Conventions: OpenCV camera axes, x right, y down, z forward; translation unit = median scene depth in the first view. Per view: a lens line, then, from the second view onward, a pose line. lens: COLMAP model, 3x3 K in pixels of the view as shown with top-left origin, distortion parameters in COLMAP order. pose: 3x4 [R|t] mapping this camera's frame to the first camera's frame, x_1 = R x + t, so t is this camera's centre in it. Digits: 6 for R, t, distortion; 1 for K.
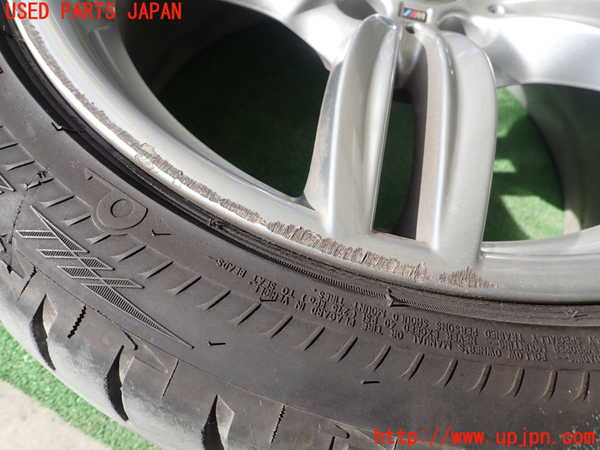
lens RADIAL K [[443.8, 0, 300.0], [0, 443.8, 225.0], [0, 0, 1]] dist [-0.002281, -0.000579]
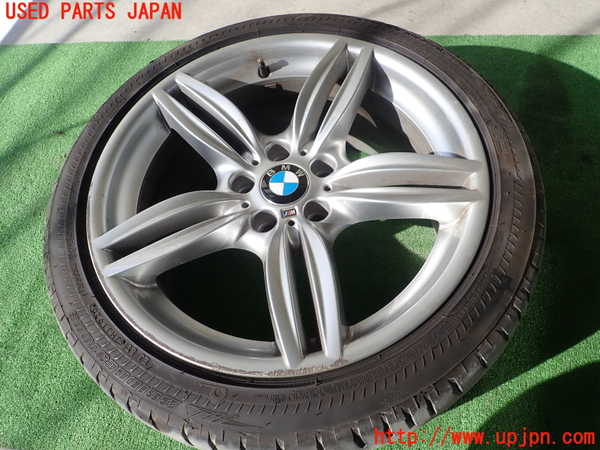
lens RADIAL K [[432.5, 0, 300.0], [0, 432.5, 225.0], [0, 0, 1]] dist [0.002460, 0.000589]
pose [[0.907568, -0.419815, -0.008726, 0.537829], [0.419806, 0.906704, 0.040627, -0.885173], [-0.009144, -0.040535, 0.999136, -1.700778]]
